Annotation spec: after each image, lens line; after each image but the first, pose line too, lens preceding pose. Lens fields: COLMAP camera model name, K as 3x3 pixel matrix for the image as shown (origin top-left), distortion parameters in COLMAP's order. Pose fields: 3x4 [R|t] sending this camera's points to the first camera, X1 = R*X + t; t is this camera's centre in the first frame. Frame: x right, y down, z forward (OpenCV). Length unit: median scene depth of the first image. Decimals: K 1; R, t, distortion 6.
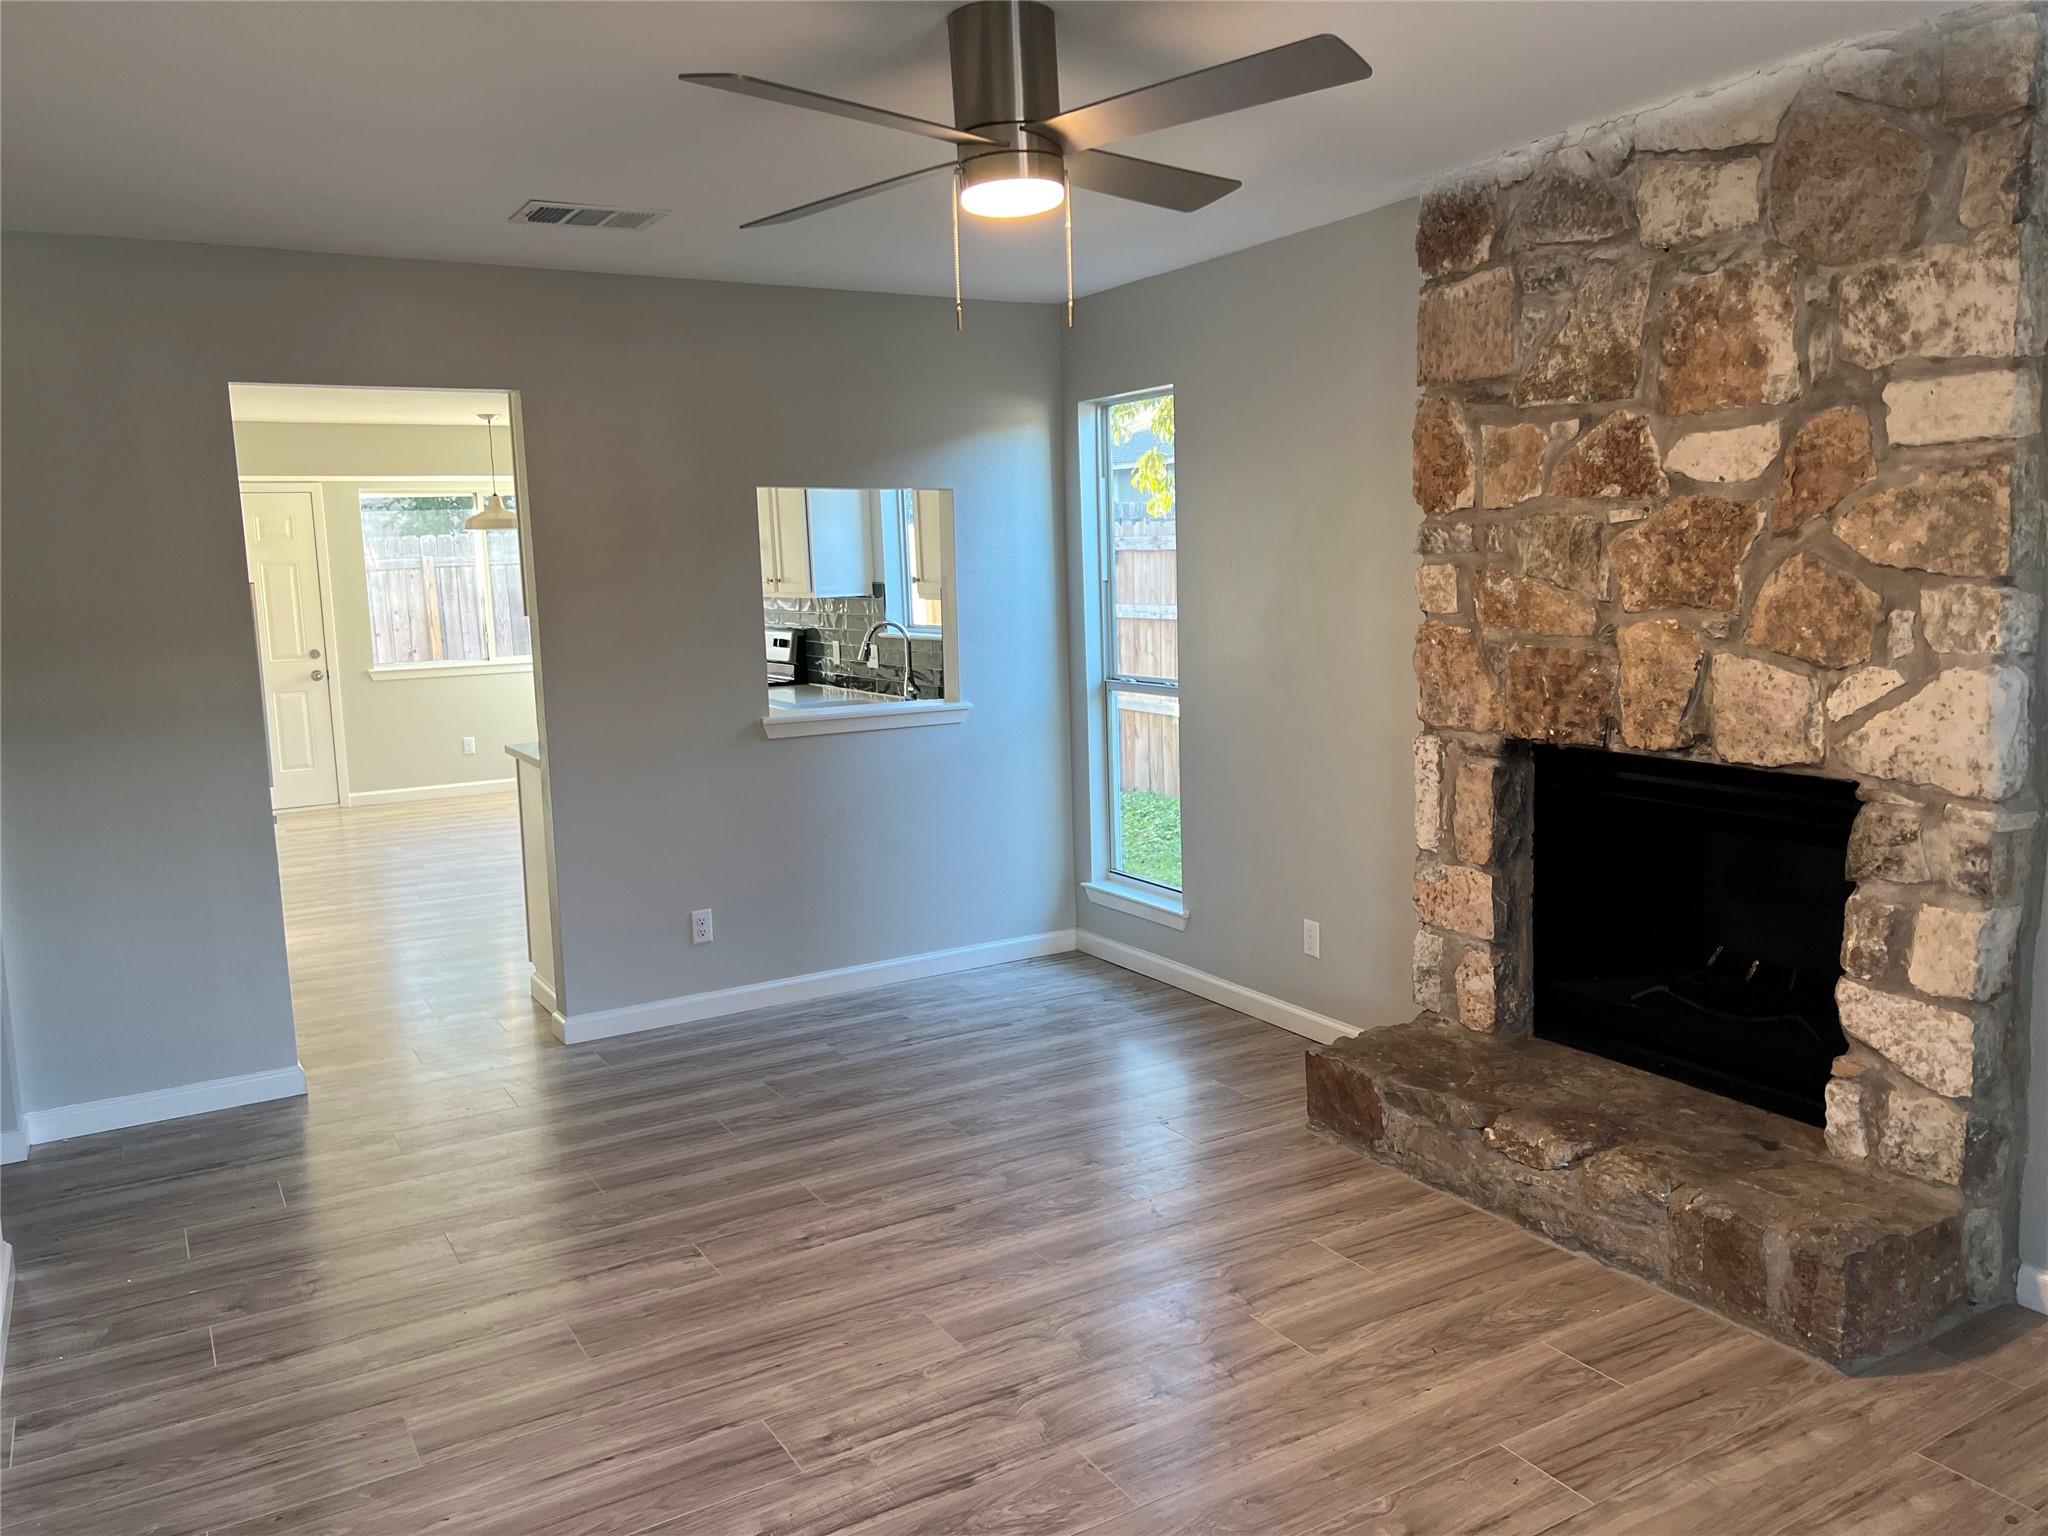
lens RADIAL K [[1551.0, 0, 1026.0], [0, 1551.0, 732.8], [0, 0, 1]] dist [0.054300, -0.054136]
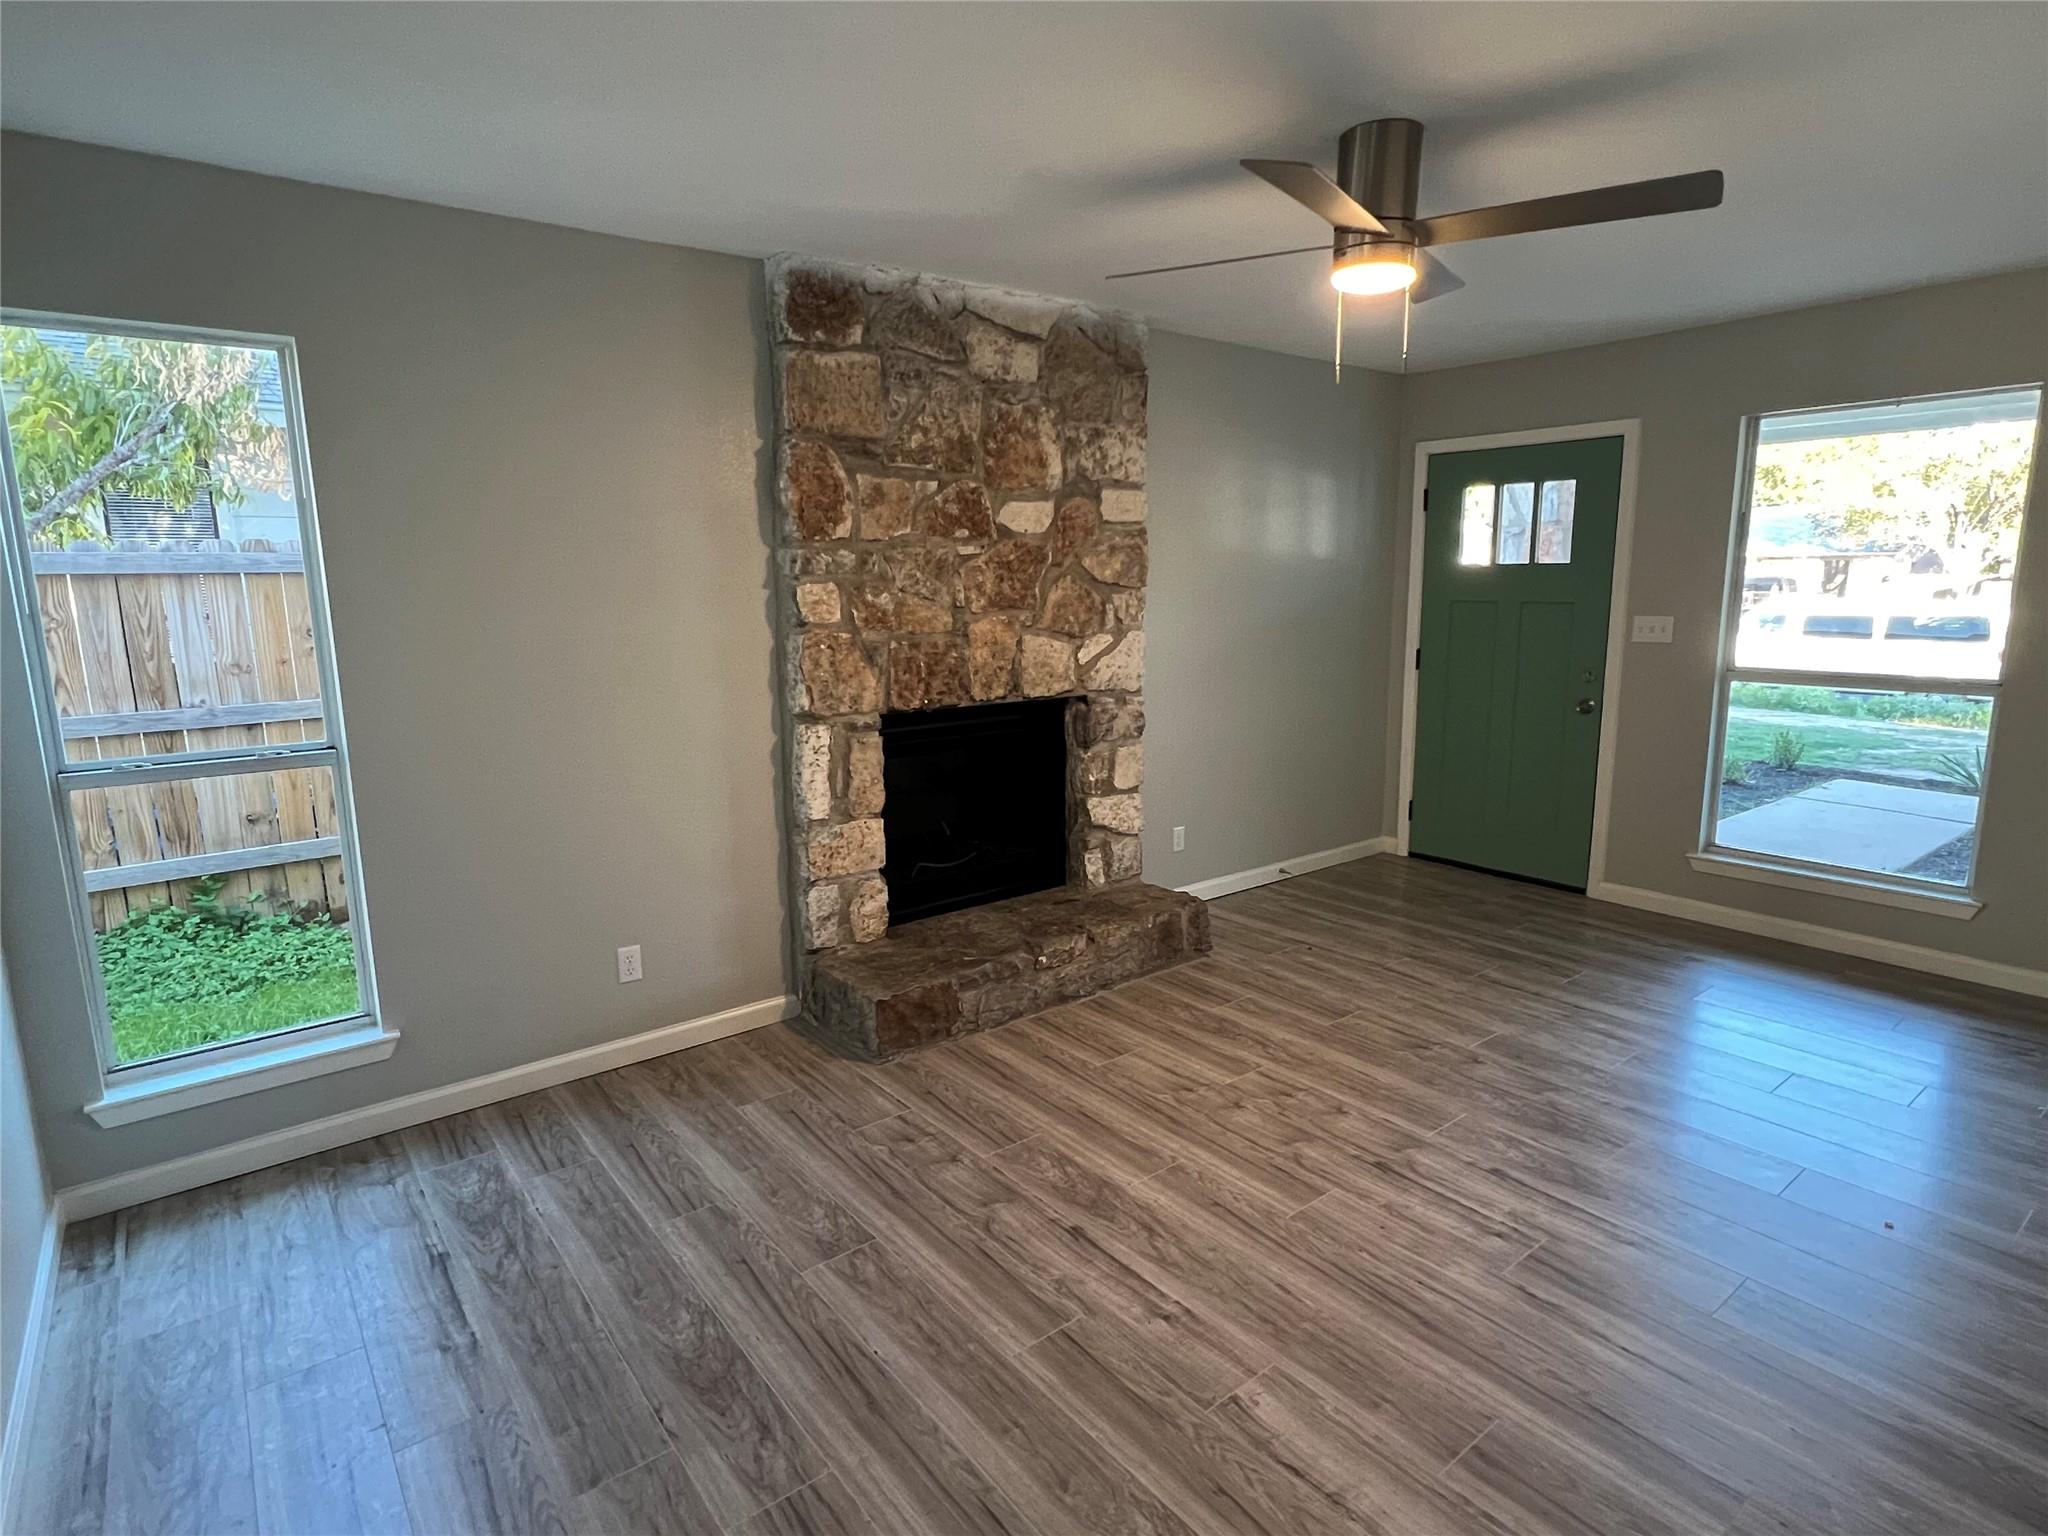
lens RADIAL K [[1087.4, 0, 1022.4], [0, 1087.4, 756.5], [0, 0, 1]] dist [0.002709, 0.000431]
pose [[-0.129259, -0.135843, 0.982262, -0.704445], [0.128980, 0.979854, 0.152483, -0.097927], [-0.983187, 0.146402, -0.109134, 1.108383]]
